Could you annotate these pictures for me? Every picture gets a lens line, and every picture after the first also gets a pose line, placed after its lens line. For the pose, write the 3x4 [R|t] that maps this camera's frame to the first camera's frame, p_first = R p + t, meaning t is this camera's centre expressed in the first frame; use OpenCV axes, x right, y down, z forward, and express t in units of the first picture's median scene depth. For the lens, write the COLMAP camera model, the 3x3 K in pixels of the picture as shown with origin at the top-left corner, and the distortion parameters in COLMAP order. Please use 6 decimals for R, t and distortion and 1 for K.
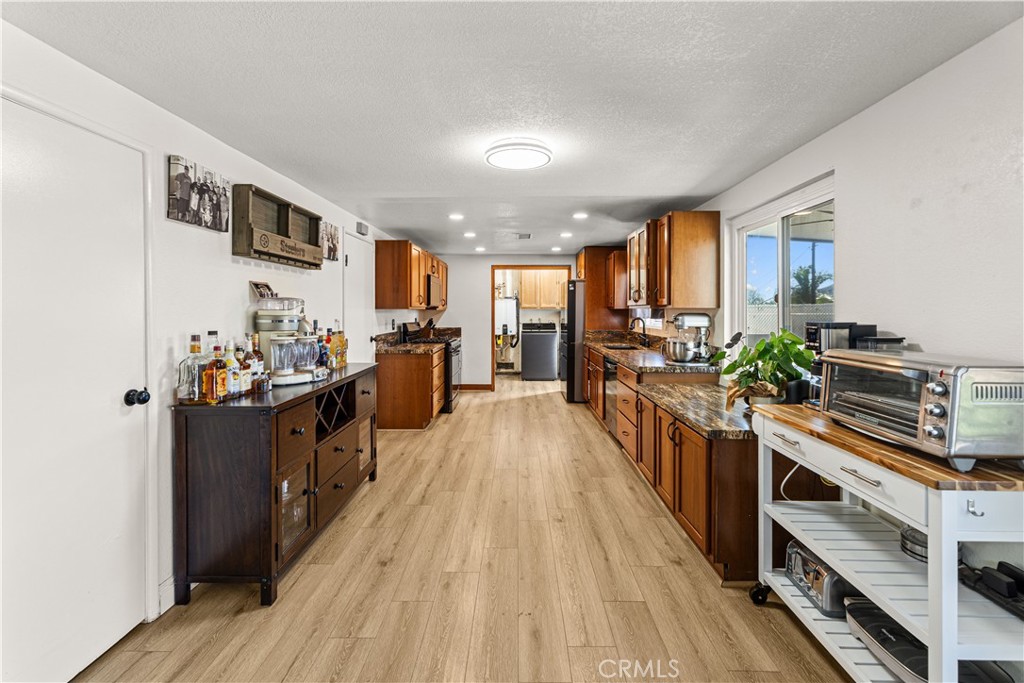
lens RADIAL K [[440.8, 0, 510.0], [0, 440.8, 313.2], [0, 0, 1]] dist [0.001154, 0.000242]
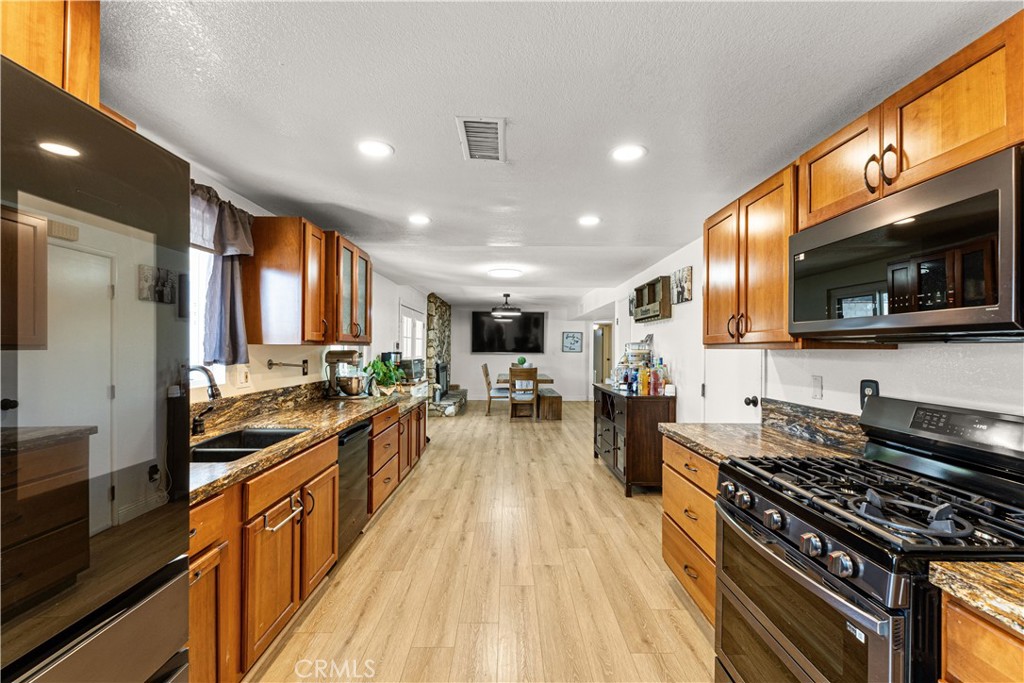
lens RADIAL K [[441.7, 0, 512.0], [0, 441.7, 341.5], [0, 0, 1]] dist [0.000352, 0.000044]
pose [[-0.999503, -0.008425, -0.030363, 0.019984], [-0.008189, 0.999935, -0.007878, -0.010587], [0.030427, -0.007625, -0.999508, 1.329459]]
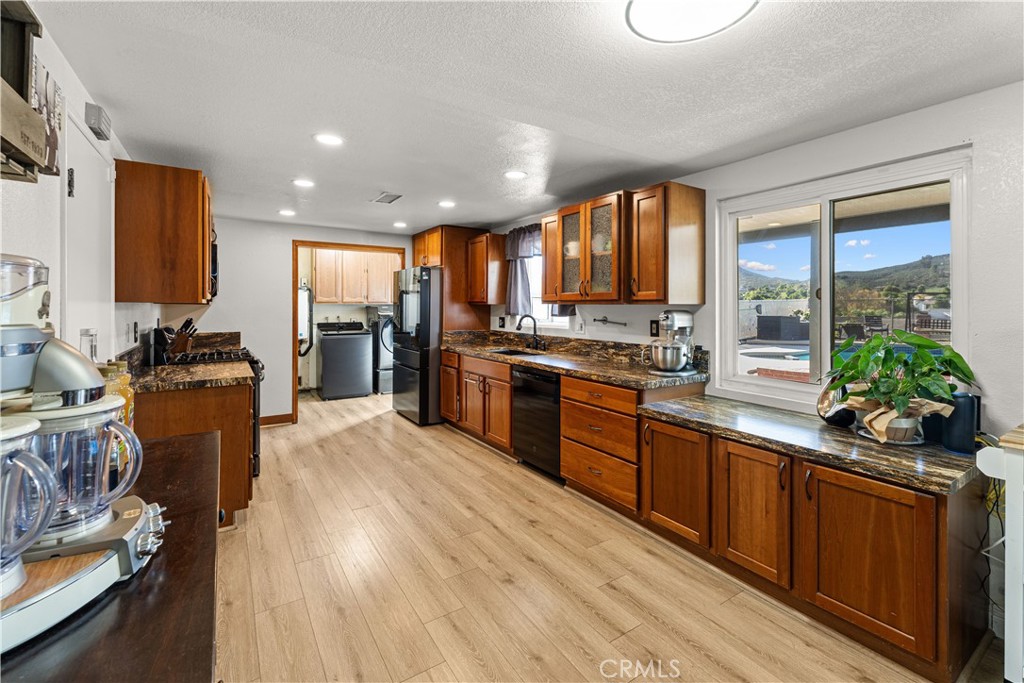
lens RADIAL K [[443.6, 0, 514.8], [0, 443.6, 308.3], [0, 0, 1]] dist [0.001790, 0.000090]
pose [[0.827391, 0.000103, 0.561626, -0.188053], [0.000343, 1.000000, -0.000688, -0.002134], [-0.561626, 0.000762, 0.827391, 0.306868]]
